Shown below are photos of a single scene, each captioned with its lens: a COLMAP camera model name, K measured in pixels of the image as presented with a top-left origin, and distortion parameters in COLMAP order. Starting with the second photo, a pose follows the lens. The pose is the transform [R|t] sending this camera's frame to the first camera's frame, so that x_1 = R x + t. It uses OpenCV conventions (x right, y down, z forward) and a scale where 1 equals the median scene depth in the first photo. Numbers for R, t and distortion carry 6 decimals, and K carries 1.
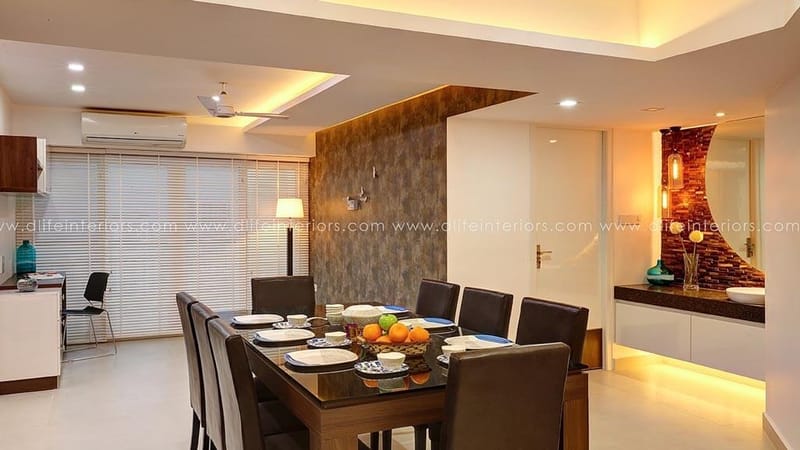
lens RADIAL K [[665.0, 0, 400.0], [0, 665.0, 225.0], [0, 0, 1]] dist [0.000512, 0.000068]
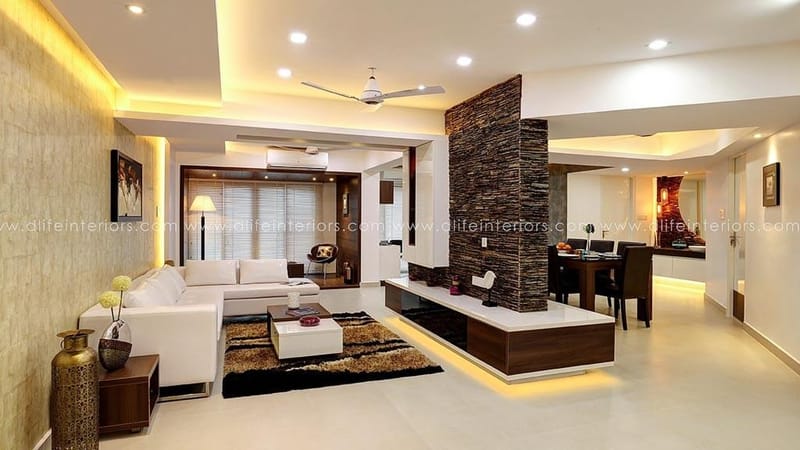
lens RADIAL K [[466.9, 0, 400.0], [0, 466.9, 225.0], [0, 0, 1]] dist [-0.011696, -0.000987]
pose [[0.997033, 0.009107, -0.076440, -0.370012], [-0.009329, 0.999953, -0.002546, 0.031004], [0.076414, 0.003252, 0.997071, -0.661063]]
